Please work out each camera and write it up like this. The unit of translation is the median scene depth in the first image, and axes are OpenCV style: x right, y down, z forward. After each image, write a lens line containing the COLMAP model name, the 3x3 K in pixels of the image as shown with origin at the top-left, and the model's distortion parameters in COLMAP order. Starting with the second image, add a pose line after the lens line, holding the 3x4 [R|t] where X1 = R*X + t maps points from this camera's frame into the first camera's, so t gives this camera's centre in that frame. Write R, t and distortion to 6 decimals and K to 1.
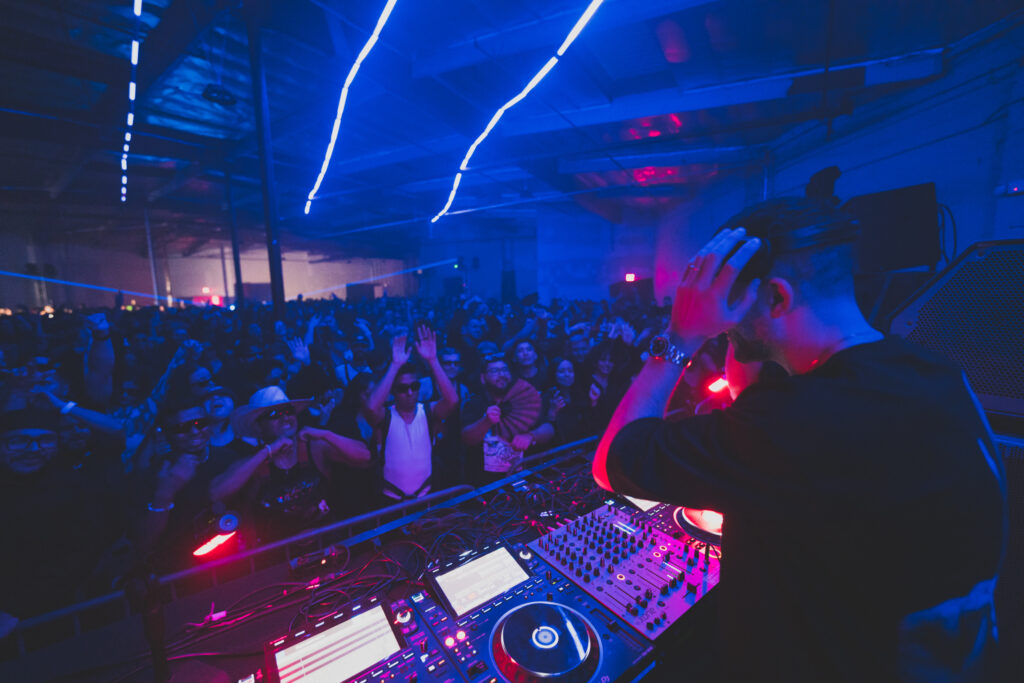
lens RADIAL K [[412.4, 0, 508.5], [0, 412.4, 344.2], [0, 0, 1]] dist [0.000063, -0.000484]
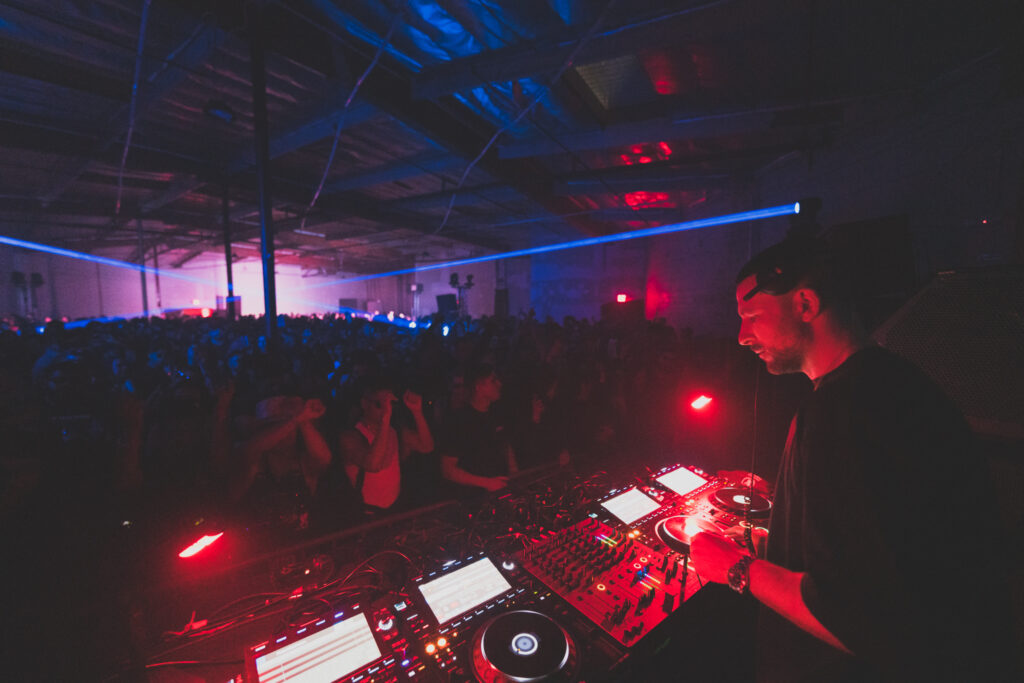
lens RADIAL K [[412.4, 0, 510.1], [0, 412.4, 345.2], [0, 0, 1]] dist [0.000063, -0.000484]
pose [[0.999593, 0.018409, 0.021810, 0.013739], [-0.017483, 0.998968, -0.041919, 0.012989], [-0.022560, 0.041521, 0.998883, -0.038402]]
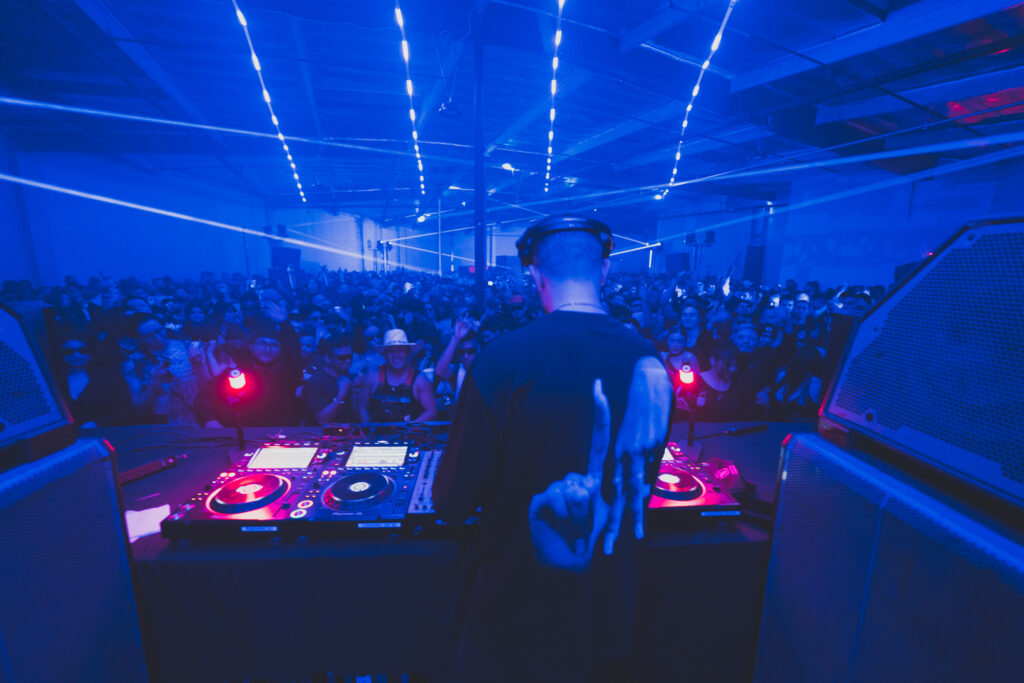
lens RADIAL K [[412.4, 0, 509.5], [0, 412.4, 340.9], [0, 0, 1]] dist [0.000063, -0.000484]
pose [[0.835332, 0.126822, -0.534918, 1.090189], [-0.098872, 0.991819, 0.080748, -0.030864], [0.540782, -0.014563, 0.841037, -0.018425]]
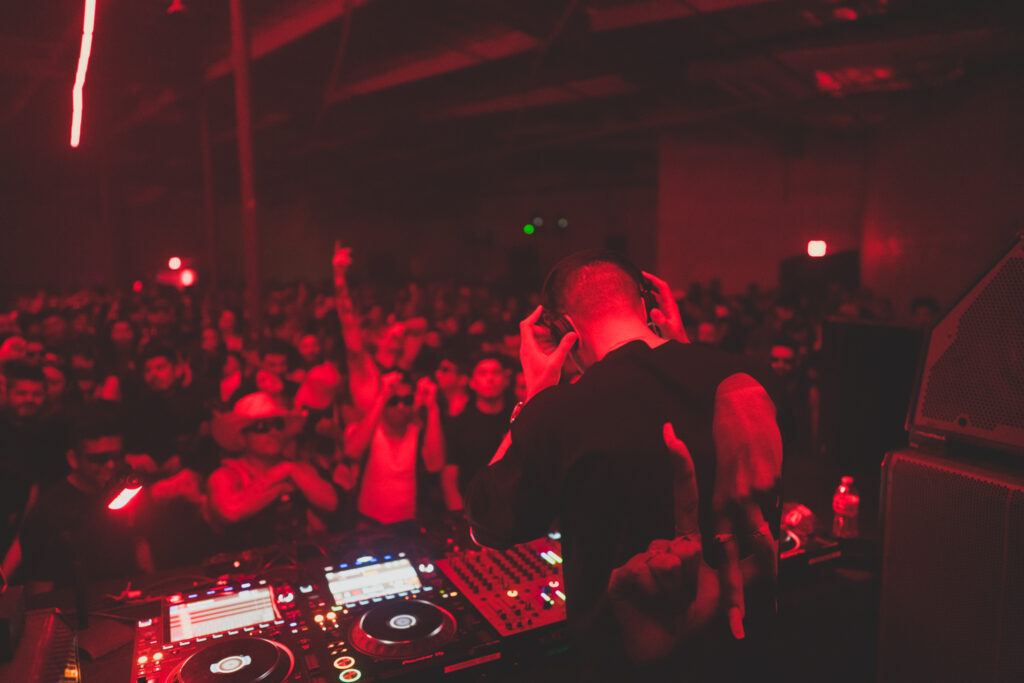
lens RADIAL K [[681.1, 0, 509.0], [0, 681.1, 345.1], [0, 0, 1]] dist [0.002464, 0.004287]
pose [[0.983797, 0.029224, -0.176891, 0.516259], [-0.031484, 0.999454, -0.009984, 0.009592], [0.176503, 0.015391, 0.984180, -0.543268]]
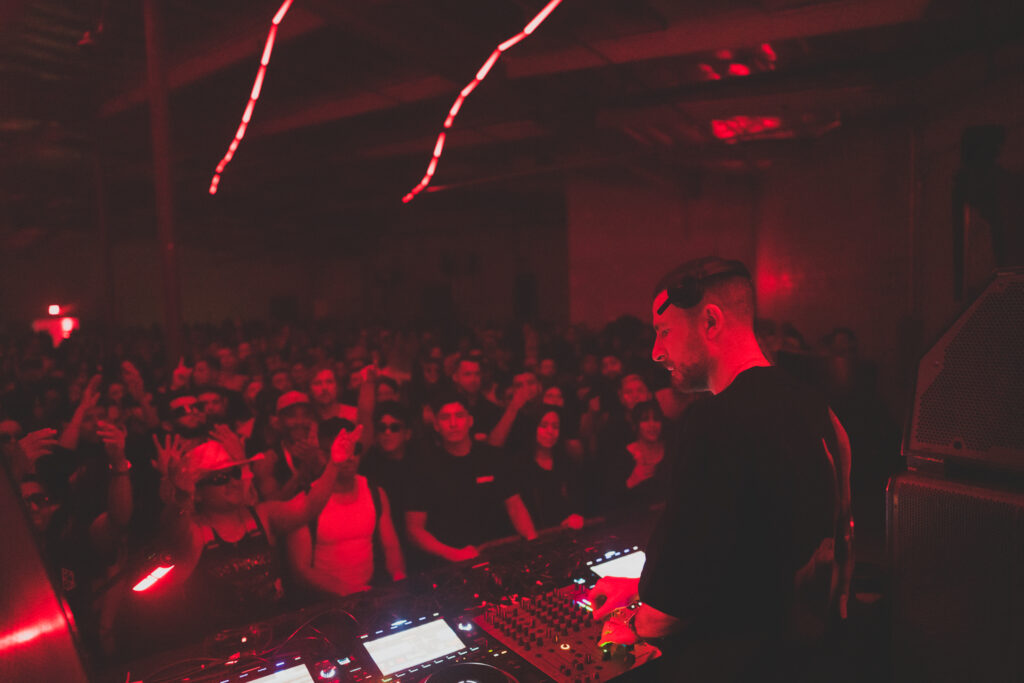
lens RADIAL K [[681.1, 0, 509.4], [0, 681.1, 346.2], [0, 0, 1]] dist [0.002464, 0.004287]
pose [[0.999336, -0.009022, -0.035315, 0.206828], [0.006663, 0.997773, -0.066360, -0.003070], [0.035835, 0.066081, 0.997171, -0.556604]]
